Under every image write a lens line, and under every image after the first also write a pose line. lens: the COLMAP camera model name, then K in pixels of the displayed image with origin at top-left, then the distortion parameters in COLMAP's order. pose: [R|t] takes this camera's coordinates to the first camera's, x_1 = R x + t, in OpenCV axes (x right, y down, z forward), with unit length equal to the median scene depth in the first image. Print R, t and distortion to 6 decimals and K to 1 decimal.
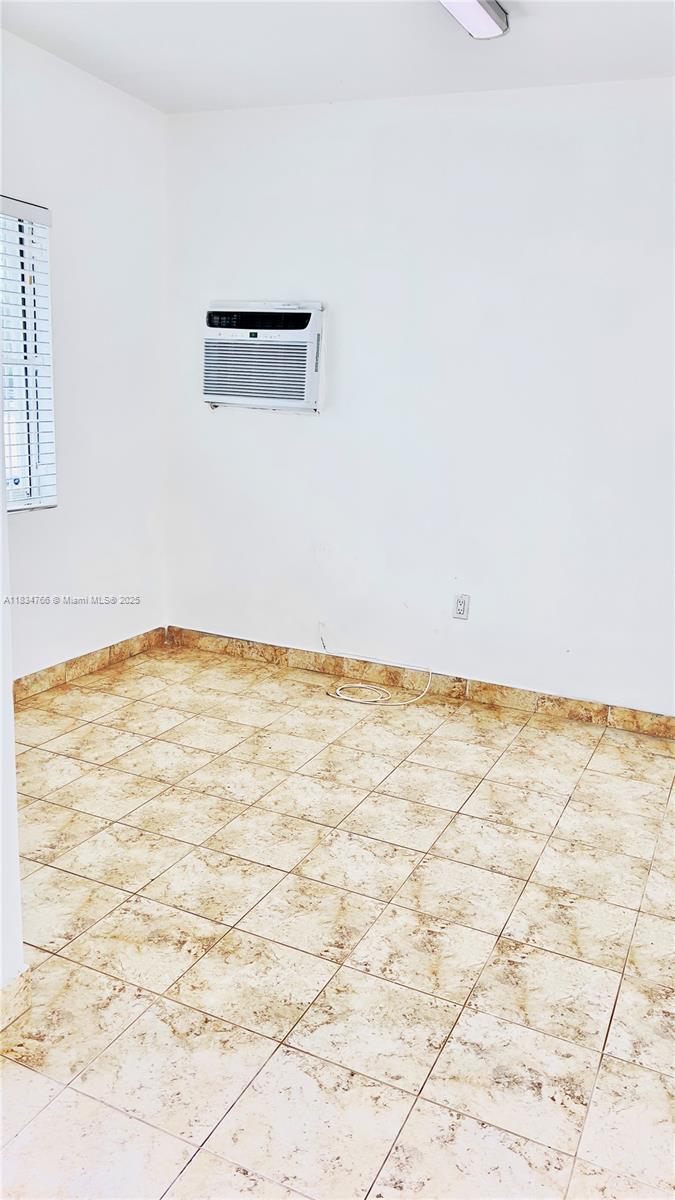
lens RADIAL K [[913.7, 0, 330.9], [0, 913.7, 601.5], [0, 0, 1]] dist [0.009951, -0.002340]
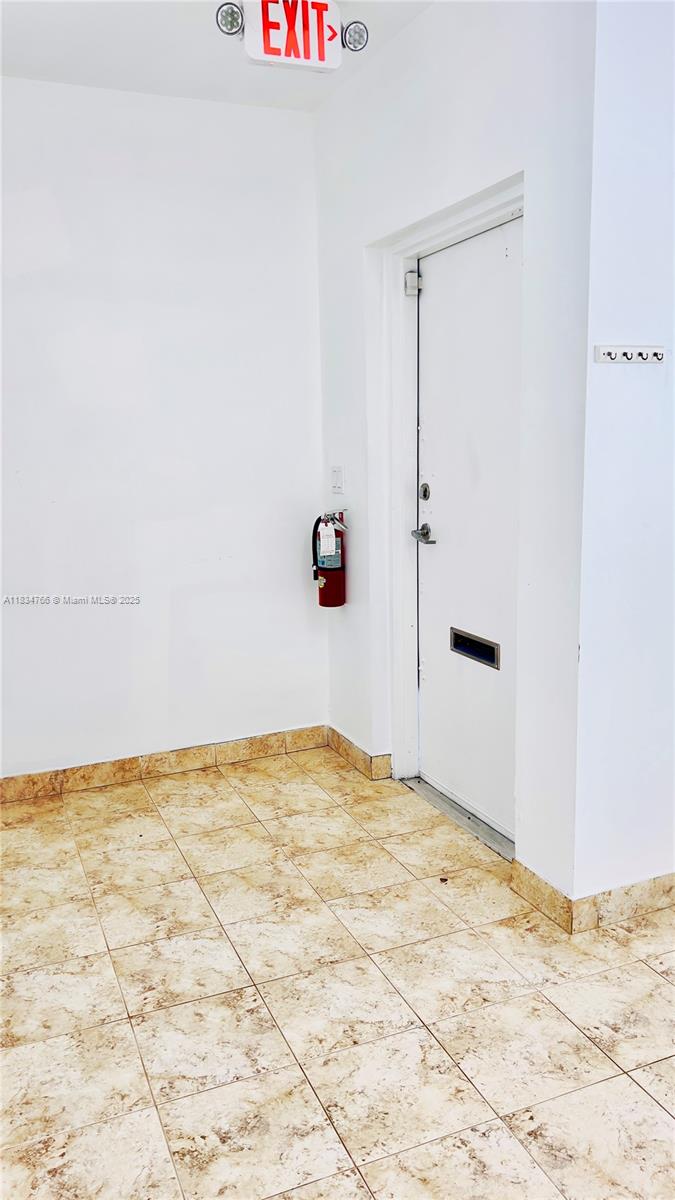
lens RADIAL K [[913.7, 0, 335.1], [0, 913.7, 600.3], [0, 0, 1]] dist [0.009951, -0.002340]
pose [[-0.672732, 0.094073, -0.733881, 0.669964], [-0.184893, 0.939040, 0.289859, -0.246390], [0.716412, 0.330687, -0.614329, 1.252596]]
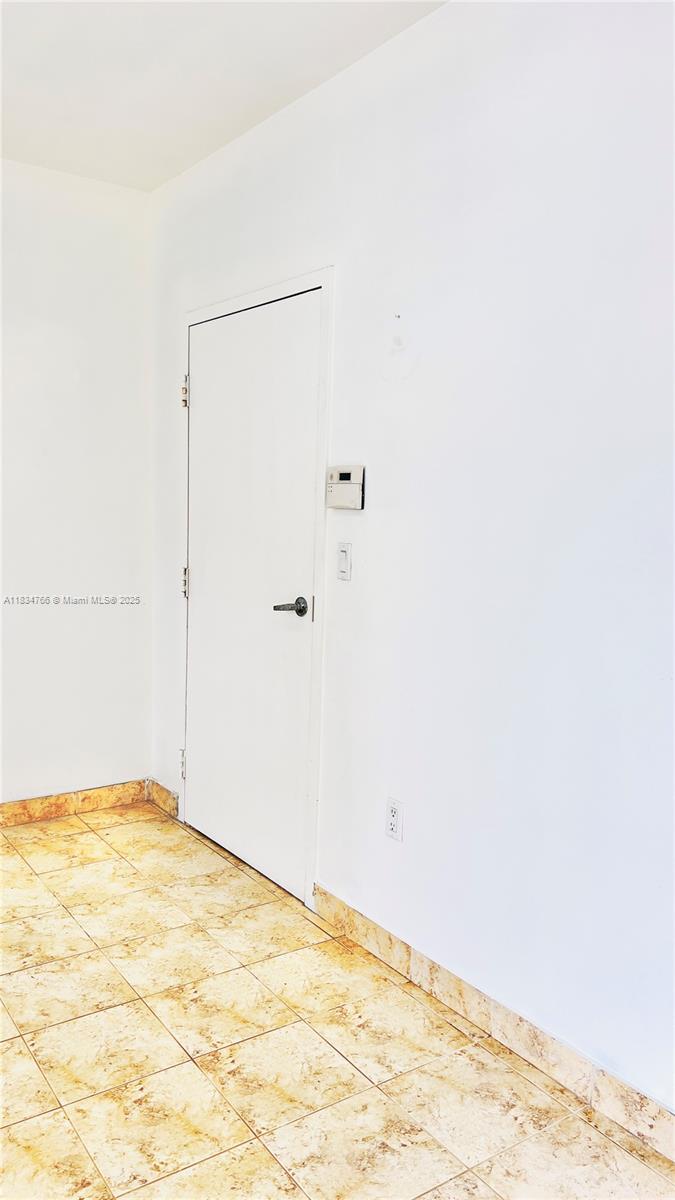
lens RADIAL K [[913.7, 0, 331.5], [0, 913.7, 599.2], [0, 0, 1]] dist [0.009951, -0.002340]
pose [[0.508036, -0.138998, 0.850046, -0.490252], [0.206299, 0.977805, 0.036593, -0.093335], [-0.836266, 0.156773, 0.525435, 0.357688]]
